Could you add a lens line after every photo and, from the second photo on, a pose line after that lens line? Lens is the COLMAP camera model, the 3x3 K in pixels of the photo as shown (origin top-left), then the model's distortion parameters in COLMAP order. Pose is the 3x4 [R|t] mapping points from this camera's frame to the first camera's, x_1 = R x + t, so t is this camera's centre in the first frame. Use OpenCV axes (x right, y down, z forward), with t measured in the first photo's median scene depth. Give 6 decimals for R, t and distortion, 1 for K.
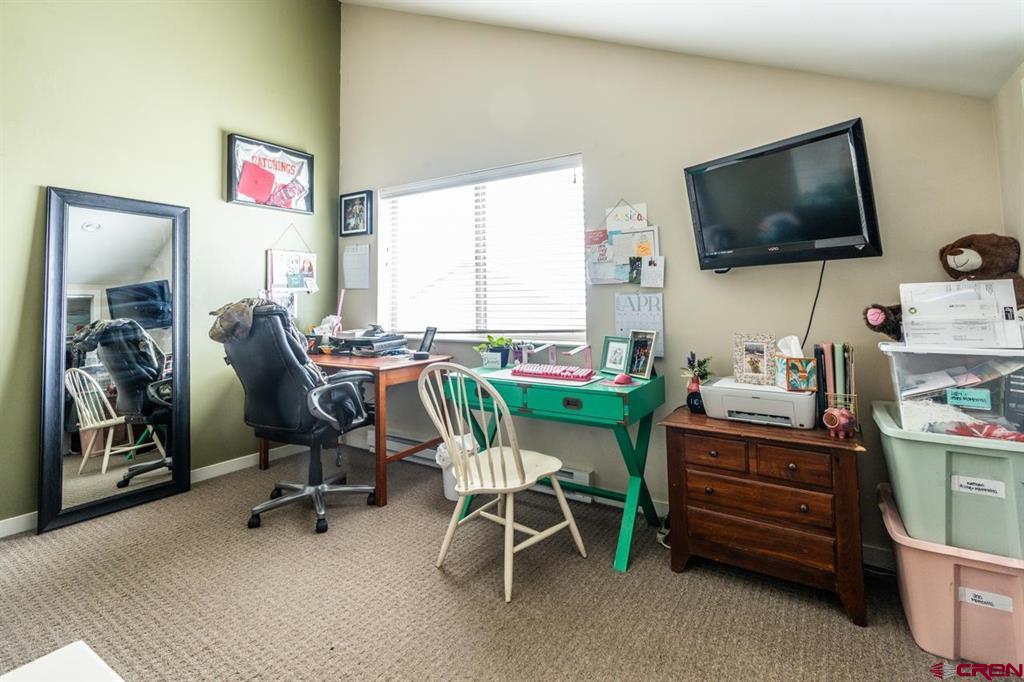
lens RADIAL K [[471.3, 0, 504.3], [0, 471.3, 293.0], [0, 0, 1]] dist [-0.003449, 0.001985]
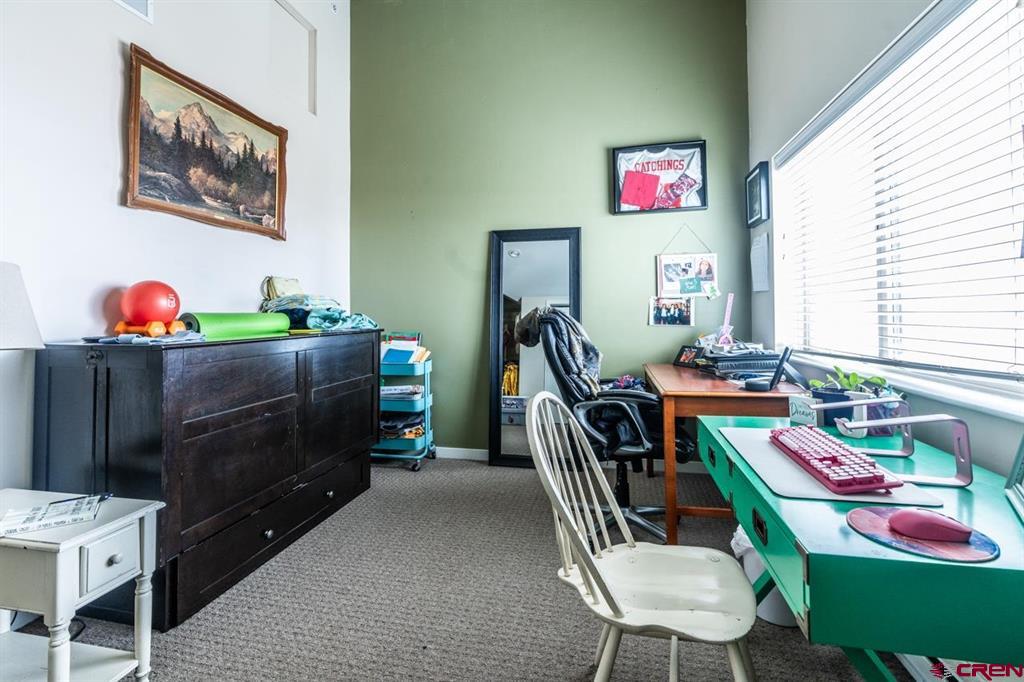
lens RADIAL K [[471.3, 0, 512.3], [0, 471.3, 317.2], [0, 0, 1]] dist [-0.003449, 0.001985]
pose [[0.387922, 0.014547, -0.921577, 0.278428], [0.024148, 0.999372, 0.025939, 0.003582], [0.921376, -0.032316, 0.387327, 0.341886]]
